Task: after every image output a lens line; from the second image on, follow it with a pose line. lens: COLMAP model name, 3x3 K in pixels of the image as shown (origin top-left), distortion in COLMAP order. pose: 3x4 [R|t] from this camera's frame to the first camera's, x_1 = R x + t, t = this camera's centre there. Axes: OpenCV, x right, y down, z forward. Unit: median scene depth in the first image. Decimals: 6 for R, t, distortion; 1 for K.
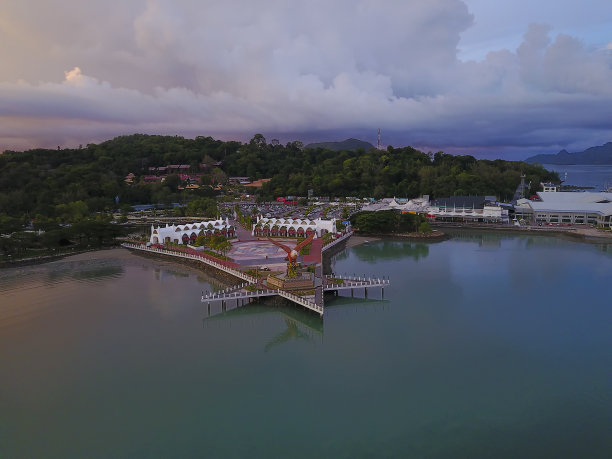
lens RADIAL K [[474.5, 0, 306.0], [0, 474.5, 230.4], [0, 0, 1]] dist [0.029292, -0.026207]
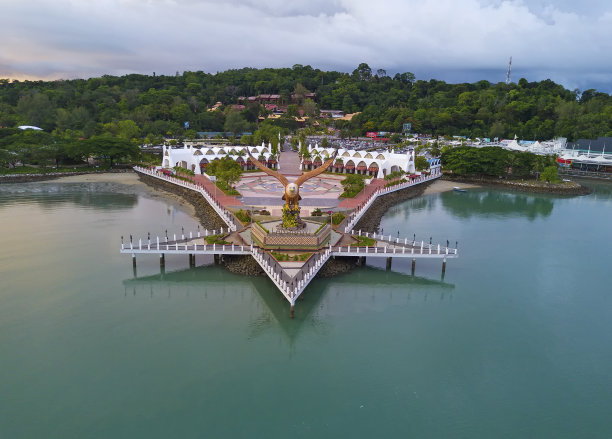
lens RADIAL K [[484.3, 0, 303.0], [0, 484.3, 220.7], [0, 0, 1]] dist [0.002109, -0.008918]
pose [[0.967485, 0.090041, -0.236360, 0.059467], [-0.068885, 0.992965, 0.096305, 0.013389], [0.243369, -0.076892, 0.966881, 0.185778]]
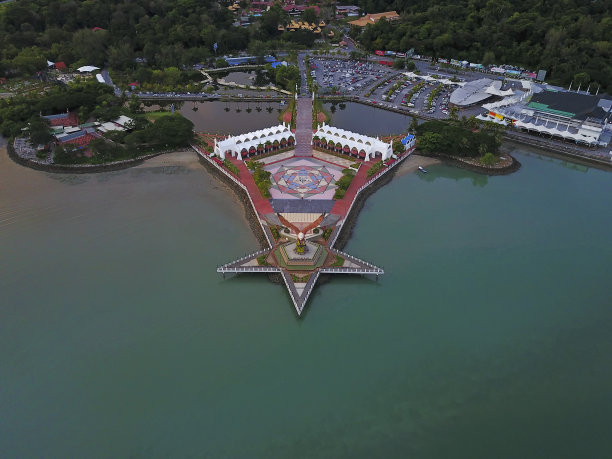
lens RADIAL K [[474.5, 0, 306.9], [0, 474.5, 227.7], [0, 0, 1]] dist [0.029292, -0.026207]
pose [[0.958717, 0.173689, -0.225151, 0.106192], [-0.061633, 0.899881, 0.431759, -0.203208], [0.277601, -0.400058, 0.873436, 0.011279]]
